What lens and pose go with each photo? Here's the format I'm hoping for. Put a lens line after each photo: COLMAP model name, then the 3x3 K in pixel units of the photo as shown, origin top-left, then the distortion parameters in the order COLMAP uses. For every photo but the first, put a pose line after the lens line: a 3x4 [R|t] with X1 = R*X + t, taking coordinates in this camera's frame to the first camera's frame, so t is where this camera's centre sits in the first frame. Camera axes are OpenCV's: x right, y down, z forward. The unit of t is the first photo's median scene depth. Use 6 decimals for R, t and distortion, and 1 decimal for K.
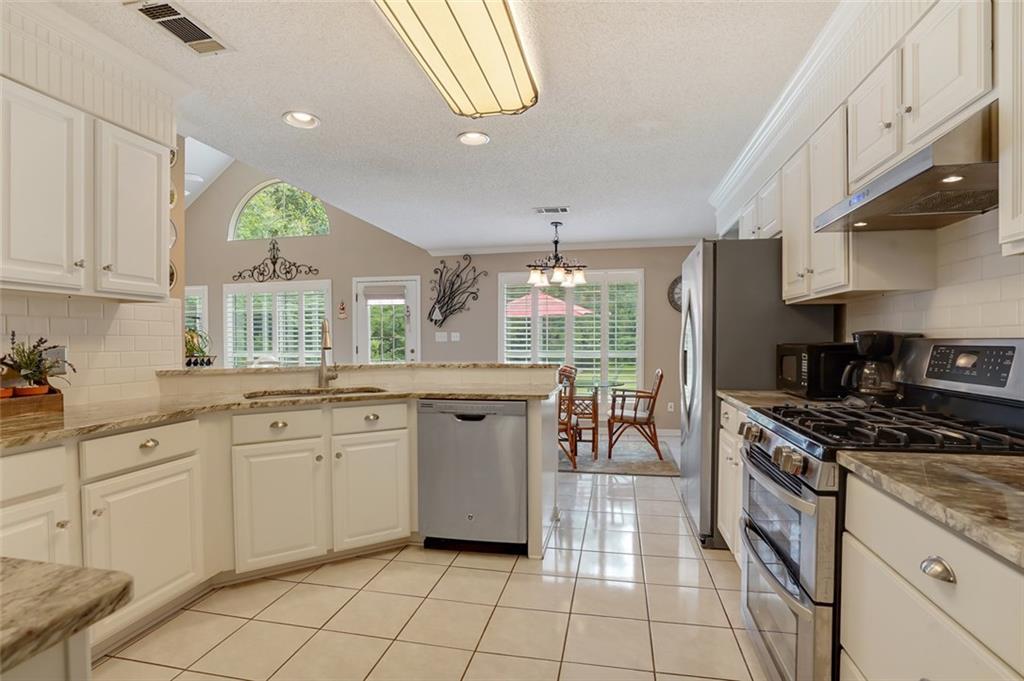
lens RADIAL K [[481.5, 0, 511.8], [0, 481.5, 347.7], [0, 0, 1]] dist [-0.032211, 0.001623]
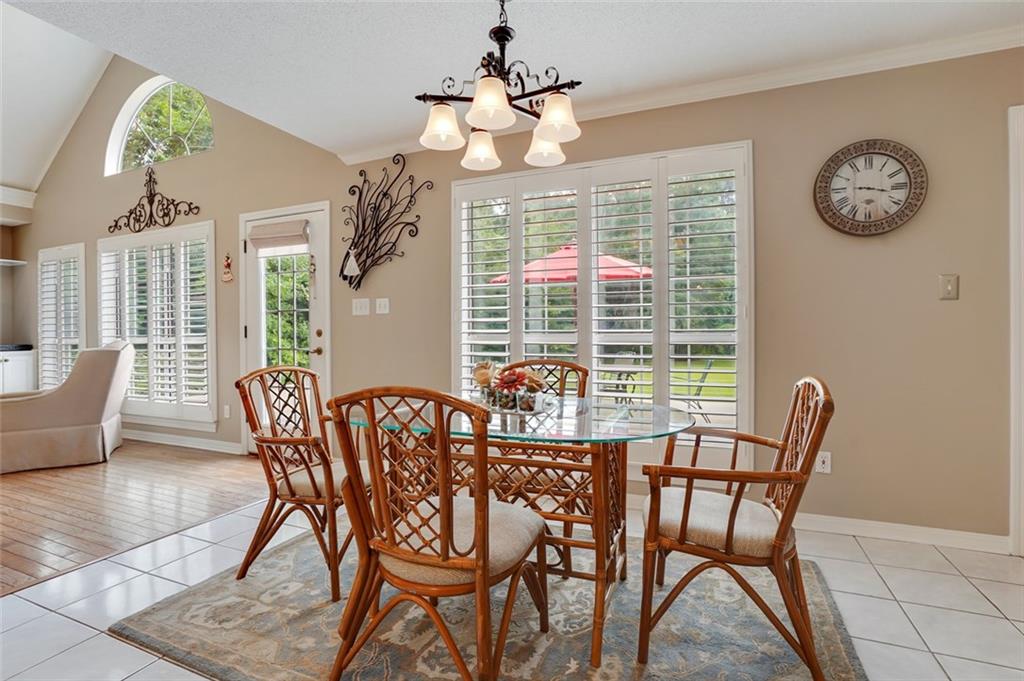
lens RADIAL K [[481.5, 0, 511.2], [0, 481.5, 332.1], [0, 0, 1]] dist [-0.032211, 0.001623]
pose [[0.981579, -0.004796, -0.190995, 0.128371], [0.002886, 0.999943, -0.010277, 0.012225], [0.191034, 0.009536, 0.981537, 0.483746]]
